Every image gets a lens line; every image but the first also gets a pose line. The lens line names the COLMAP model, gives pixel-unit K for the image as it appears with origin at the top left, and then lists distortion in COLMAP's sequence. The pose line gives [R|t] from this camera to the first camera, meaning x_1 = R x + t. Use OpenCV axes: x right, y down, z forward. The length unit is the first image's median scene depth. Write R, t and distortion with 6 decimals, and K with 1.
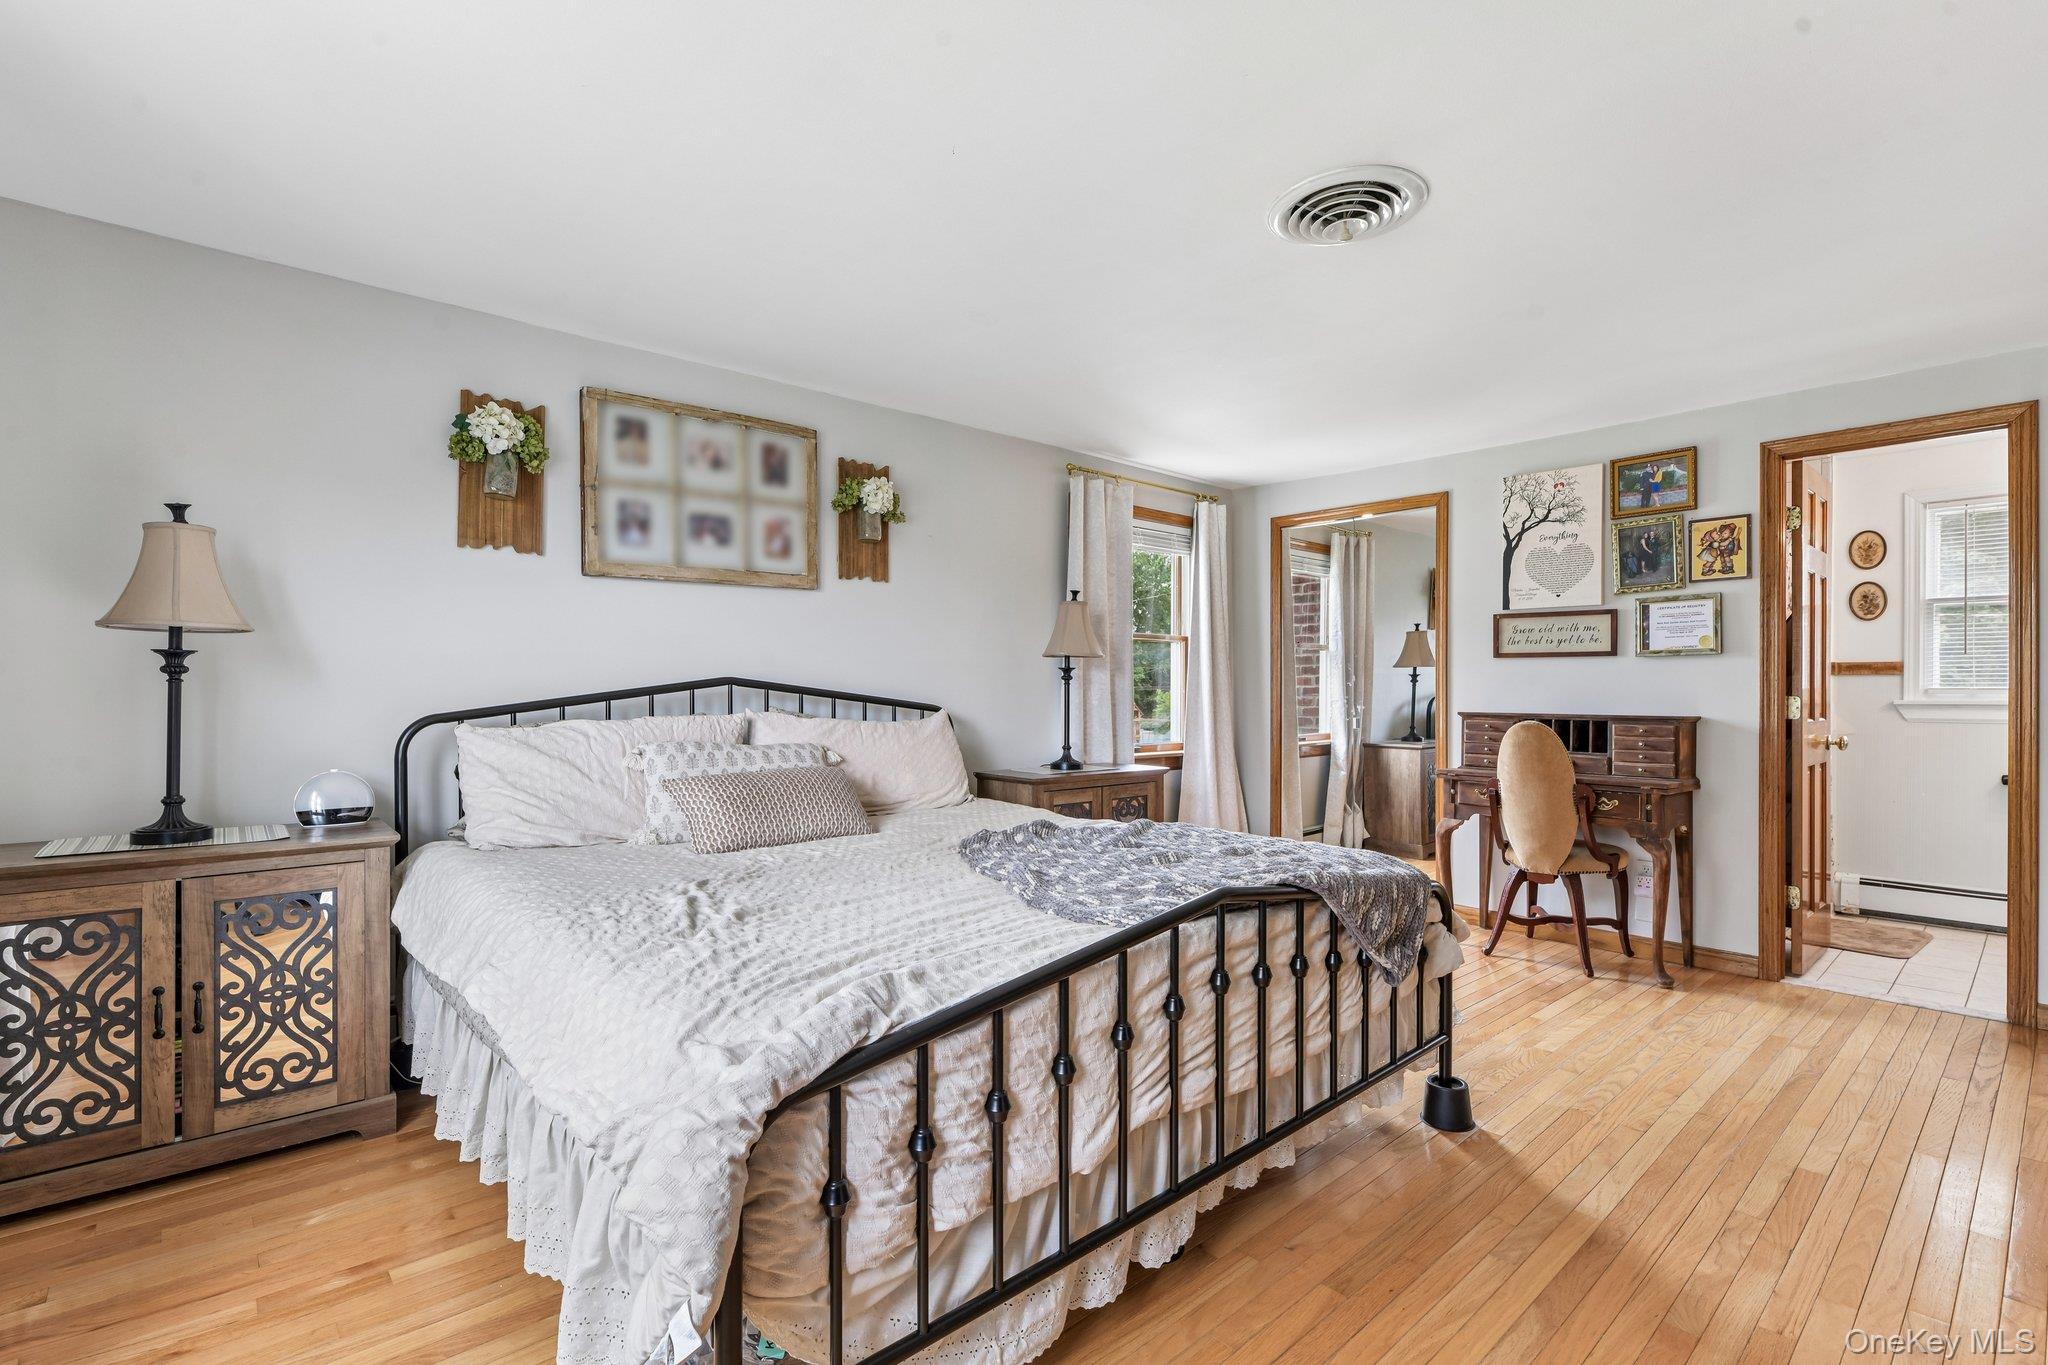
lens RADIAL K [[939.6, 0, 1016.2], [0, 939.6, 682.6], [0, 0, 1]] dist [-0.001982, -0.002400]
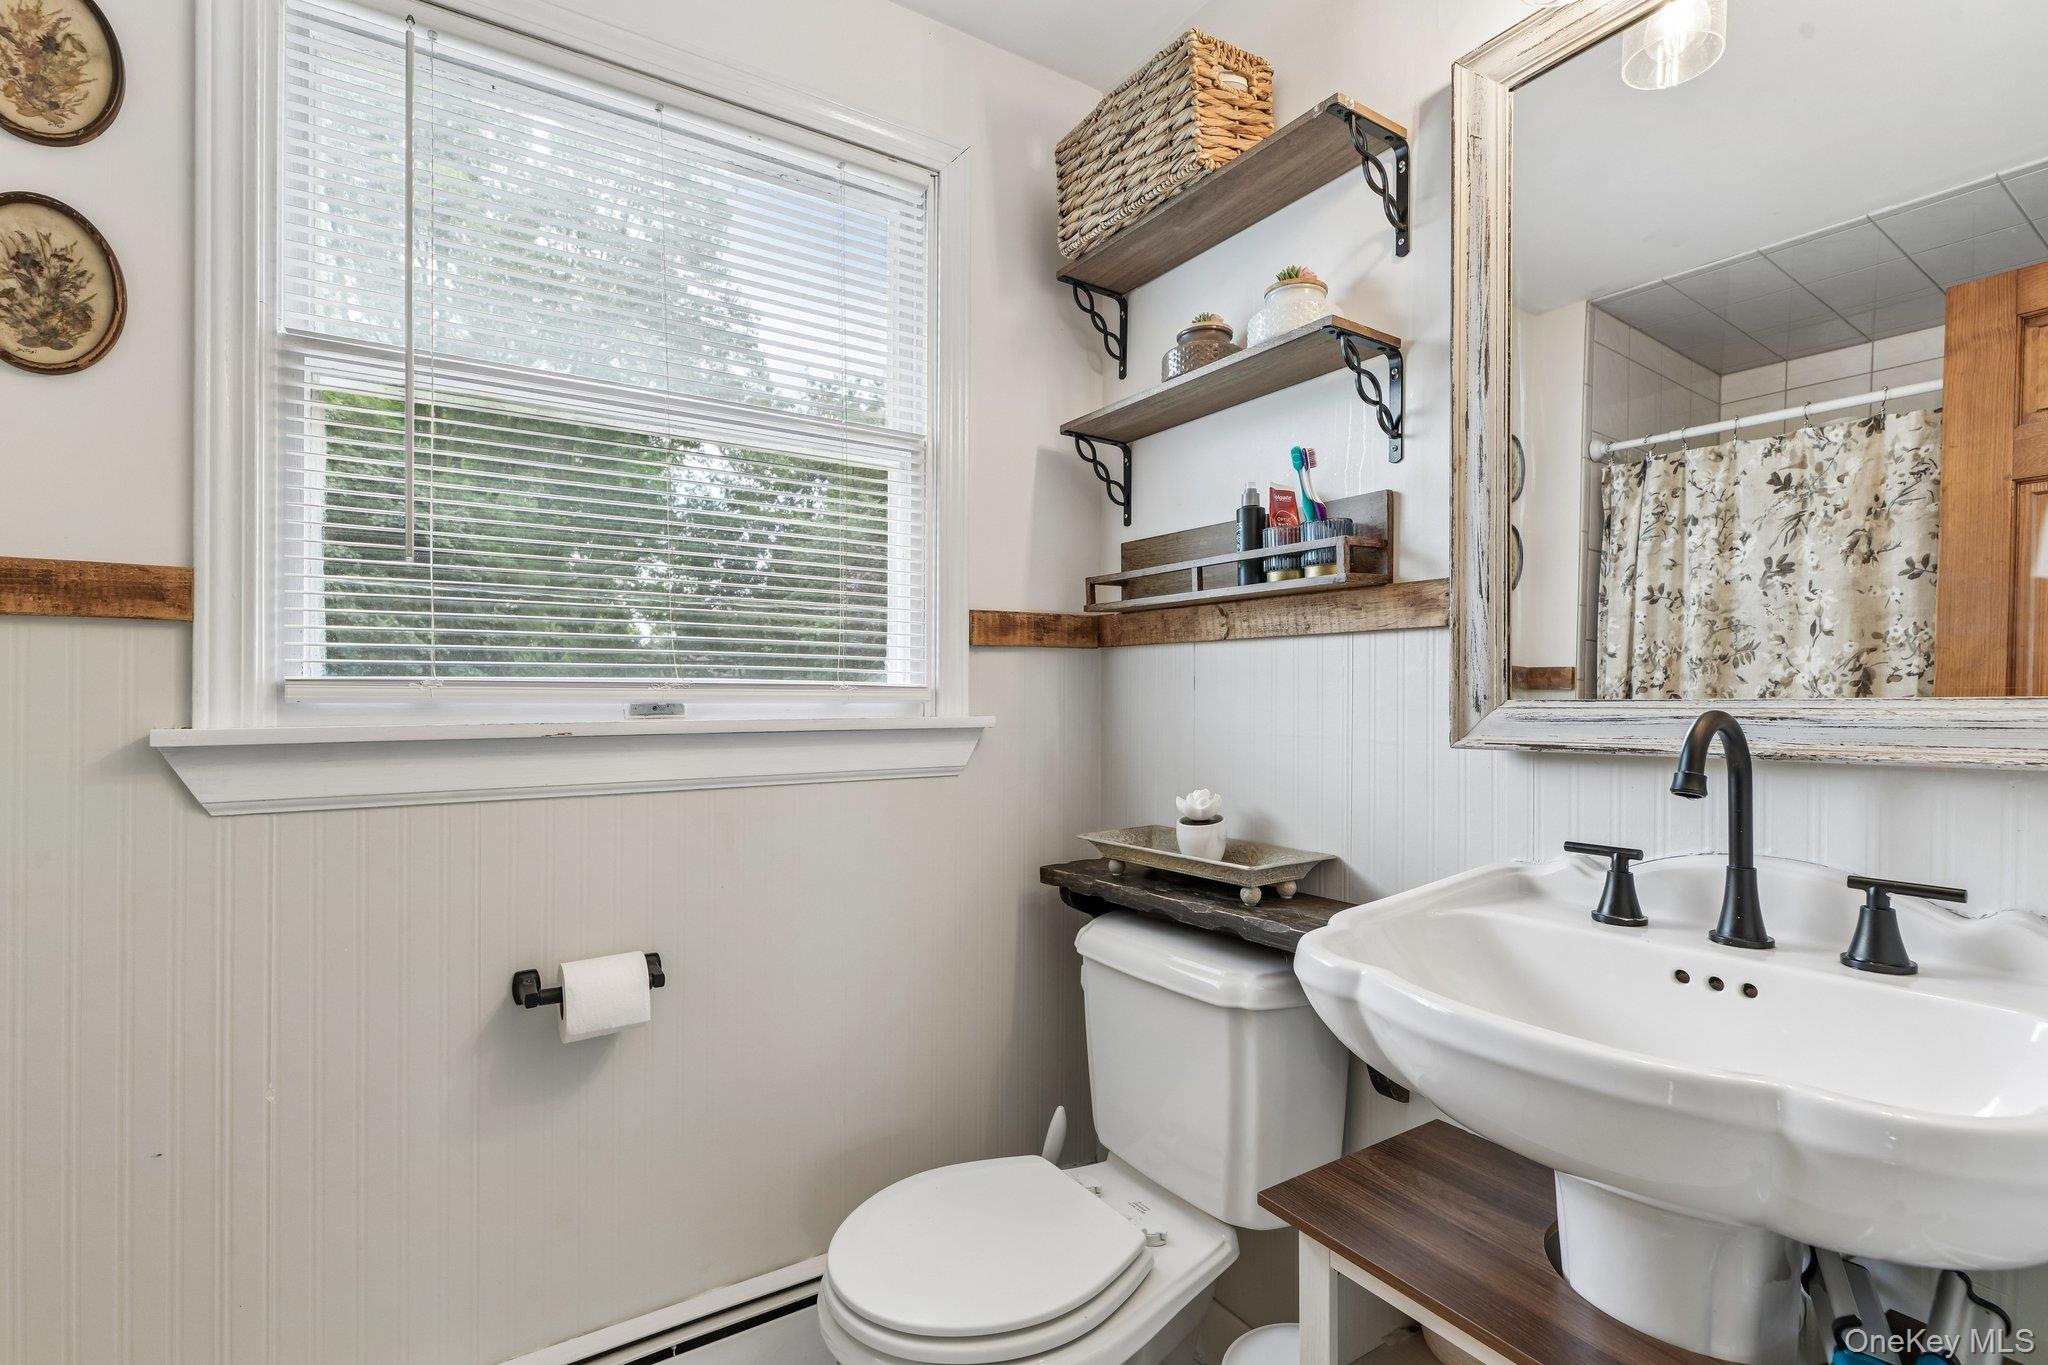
lens RADIAL K [[939.6, 0, 1018.8], [0, 939.6, 690.8], [0, 0, 1]] dist [-0.001982, -0.002400]
pose [[0.151221, -0.005561, 0.988484, 0.120799], [-0.002940, 0.999977, 0.006075, 0.001126], [-0.988496, -0.003825, 0.151201, 0.122672]]
